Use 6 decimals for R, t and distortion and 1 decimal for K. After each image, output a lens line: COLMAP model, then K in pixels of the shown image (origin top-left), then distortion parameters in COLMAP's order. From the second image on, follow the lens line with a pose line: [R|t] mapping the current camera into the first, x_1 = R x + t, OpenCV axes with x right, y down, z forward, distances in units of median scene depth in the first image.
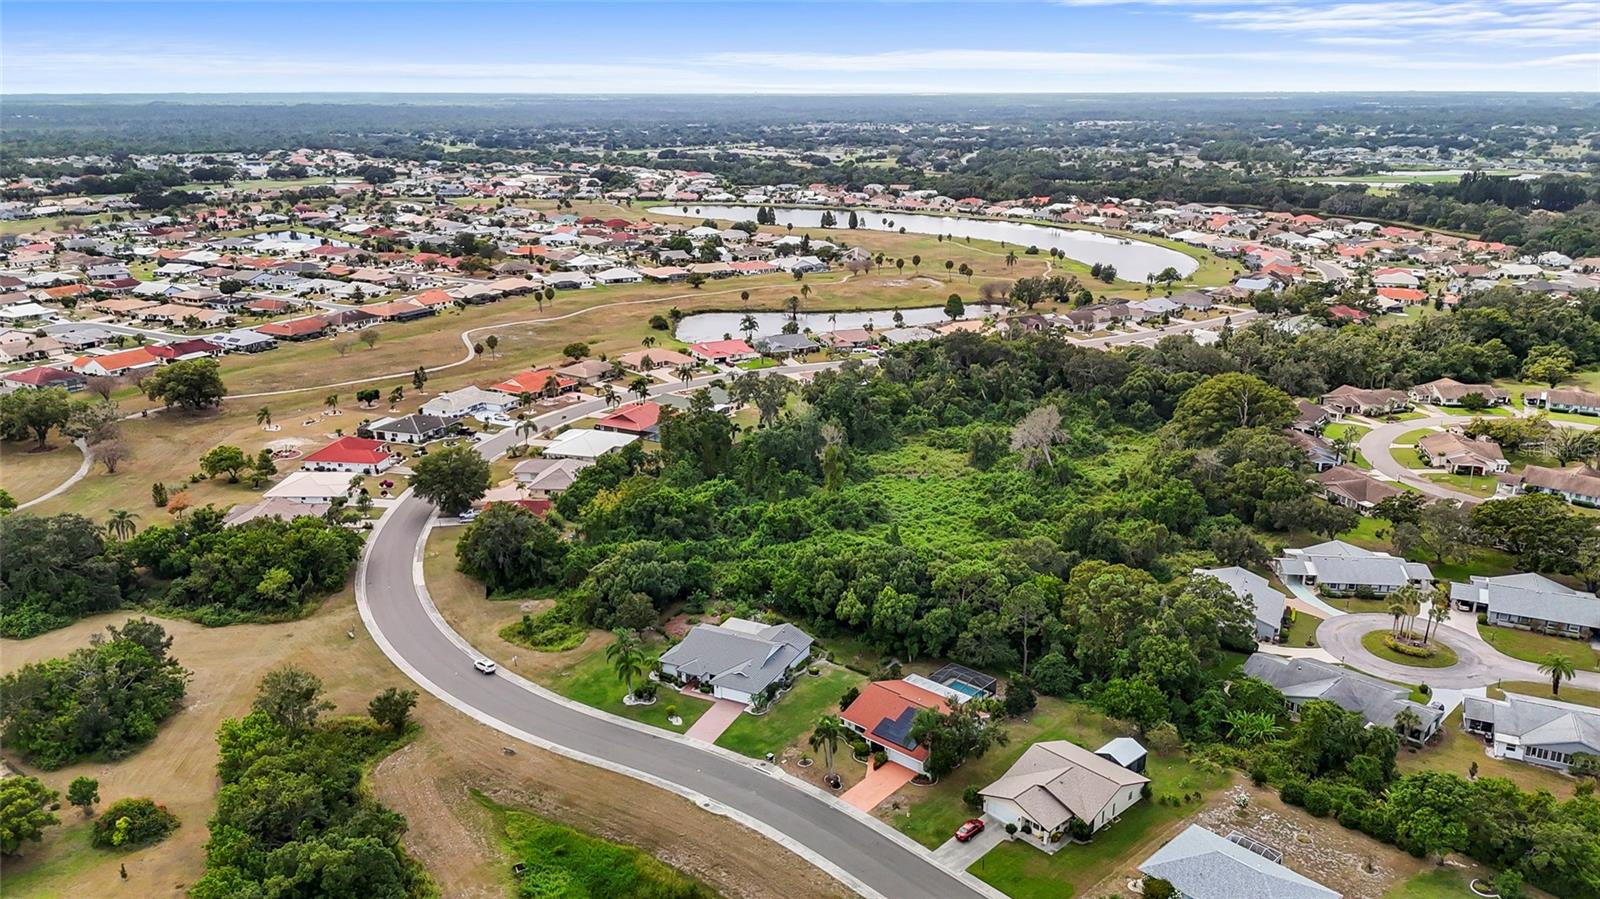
lens RADIAL K [[1151.1, 0, 805.2], [0, 1151.1, 446.6], [0, 0, 1]] dist [0.069933, -0.080652]
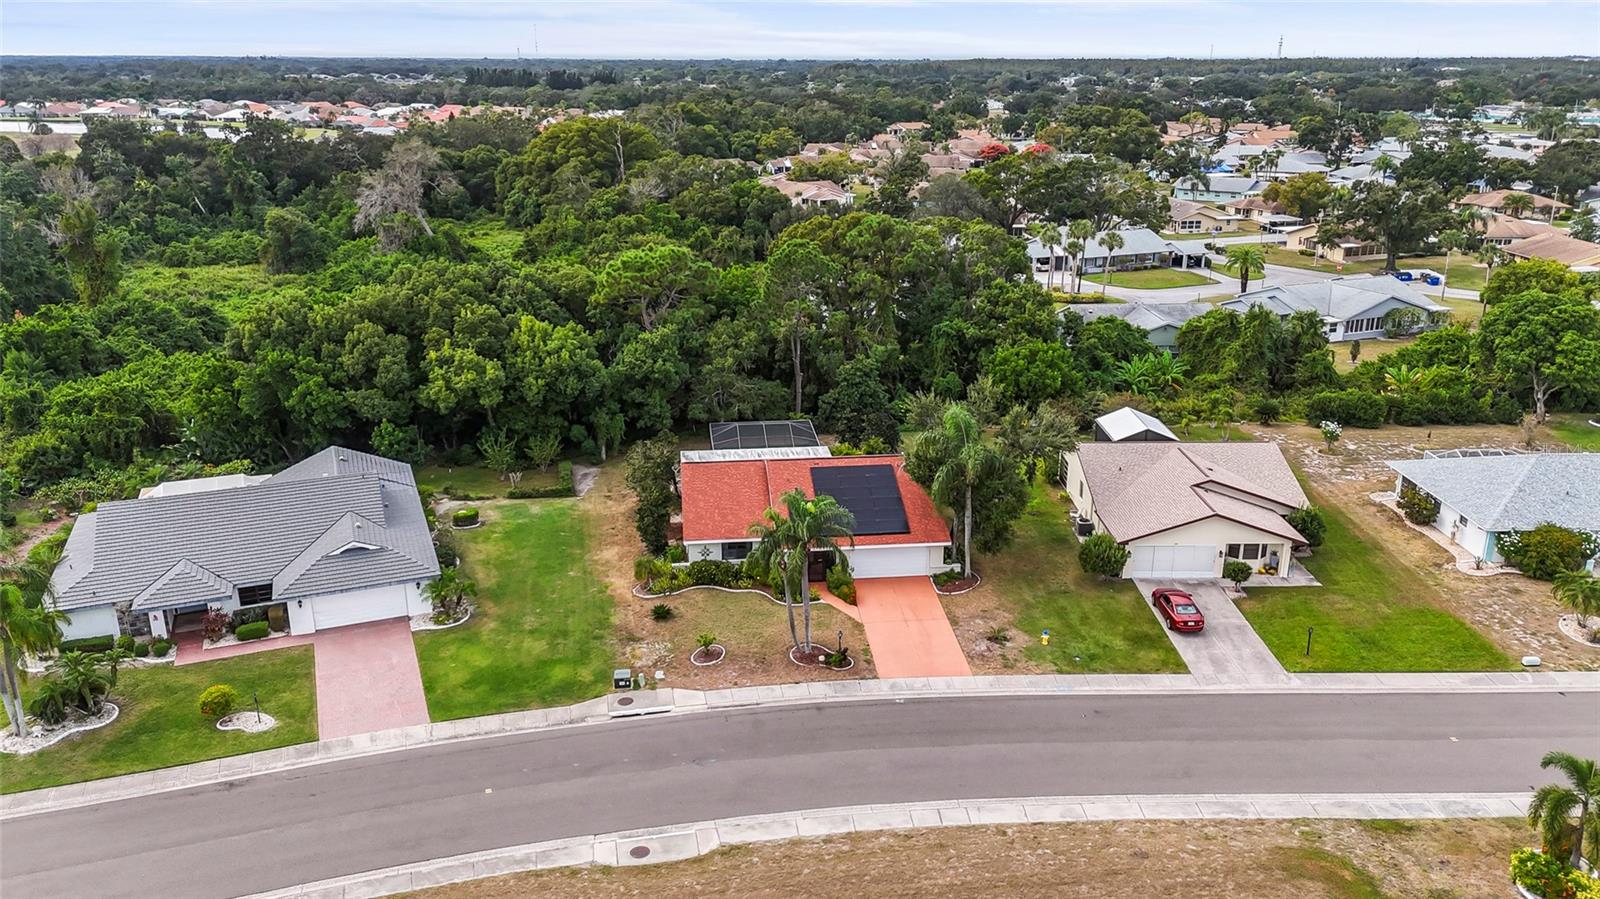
lens RADIAL K [[1151.1, 0, 805.2], [0, 1151.1, 446.6], [0, 0, 1]] dist [0.069933, -0.080652]
pose [[0.668905, -0.230495, 0.706709, -0.110570], [0.208056, 0.970766, 0.119691, 0.079576], [-0.713637, 0.066973, 0.697306, 0.335887]]
